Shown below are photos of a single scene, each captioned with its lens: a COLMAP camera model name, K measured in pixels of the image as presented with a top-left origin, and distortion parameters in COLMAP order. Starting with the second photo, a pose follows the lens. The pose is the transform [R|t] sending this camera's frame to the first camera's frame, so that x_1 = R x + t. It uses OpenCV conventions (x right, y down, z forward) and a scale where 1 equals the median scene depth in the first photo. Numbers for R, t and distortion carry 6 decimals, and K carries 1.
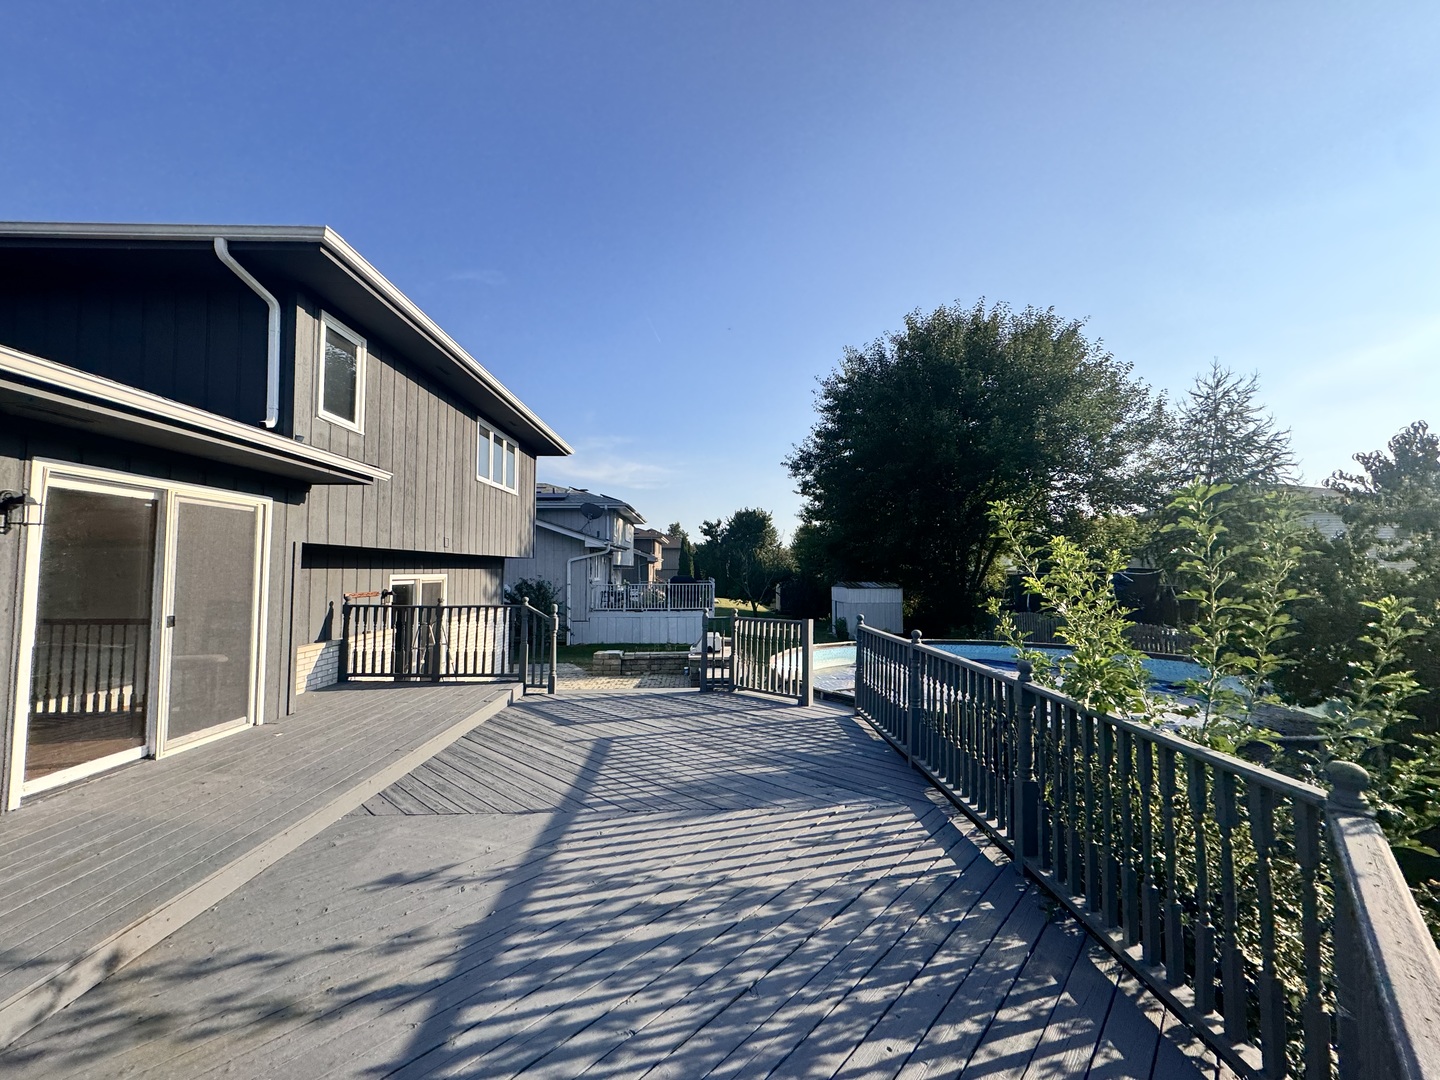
lens RADIAL K [[576.9, 0, 721.0], [0, 576.9, 540.2], [0, 0, 1]] dist [-0.000717, 0.000985]
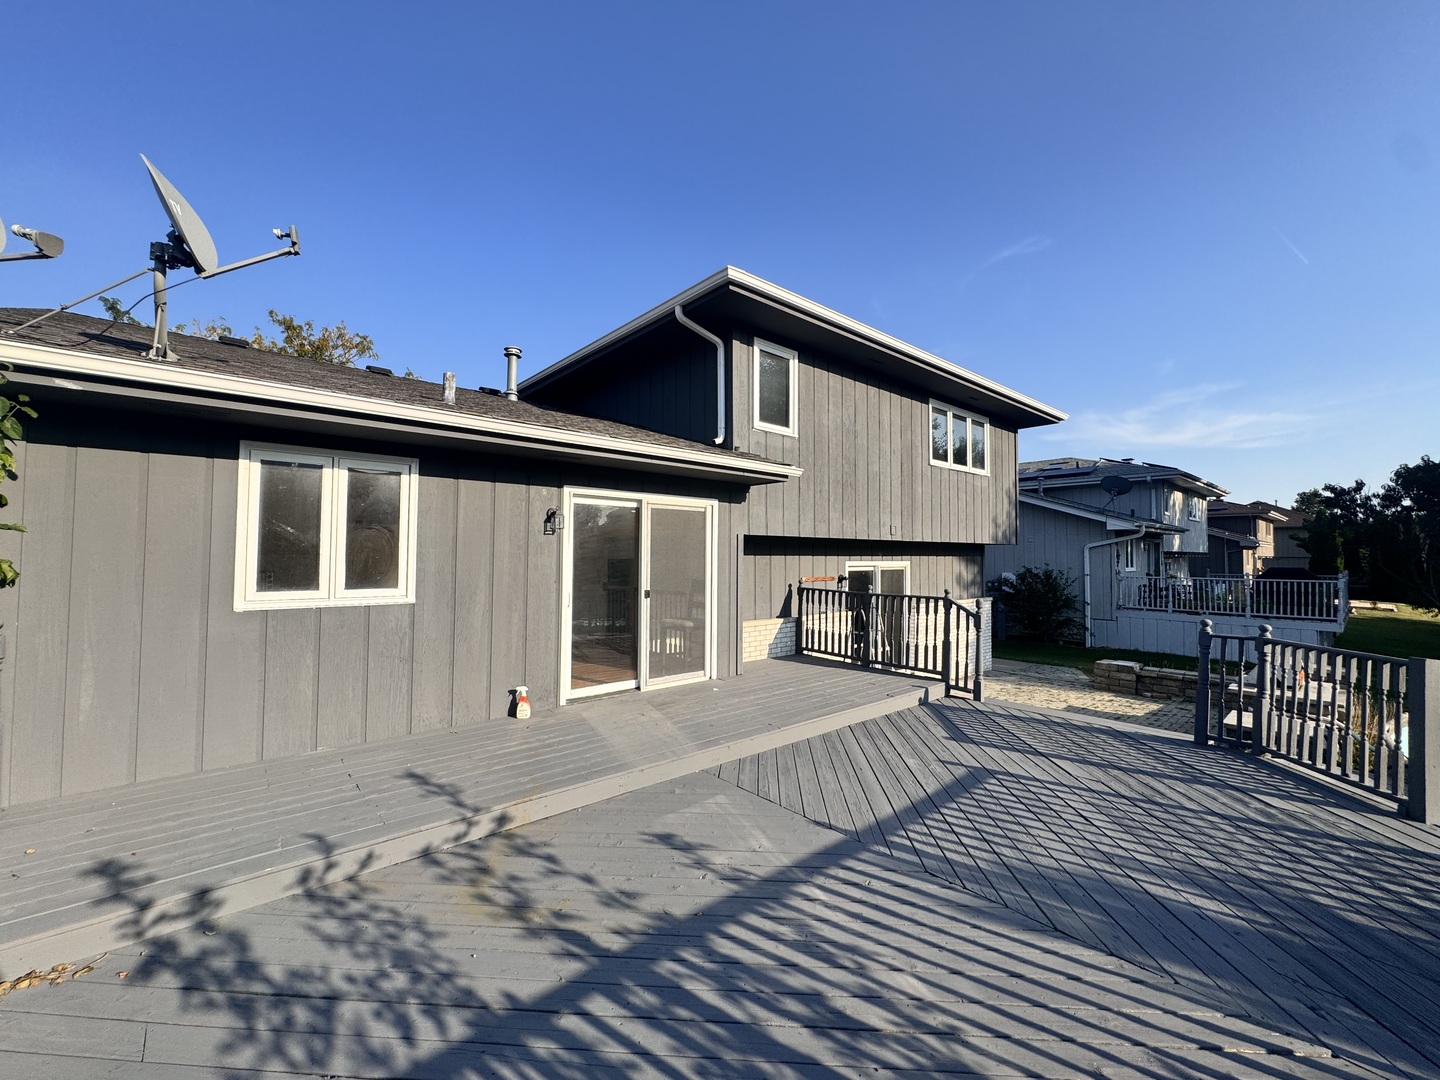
lens RADIAL K [[576.9, 0, 719.9], [0, 576.9, 539.2], [0, 0, 1]] dist [-0.000717, 0.000985]
pose [[0.629362, -0.016270, -0.776942, 0.187540], [0.033729, 0.999411, 0.006394, 0.004119], [0.776380, -0.030230, 0.629540, 0.206197]]
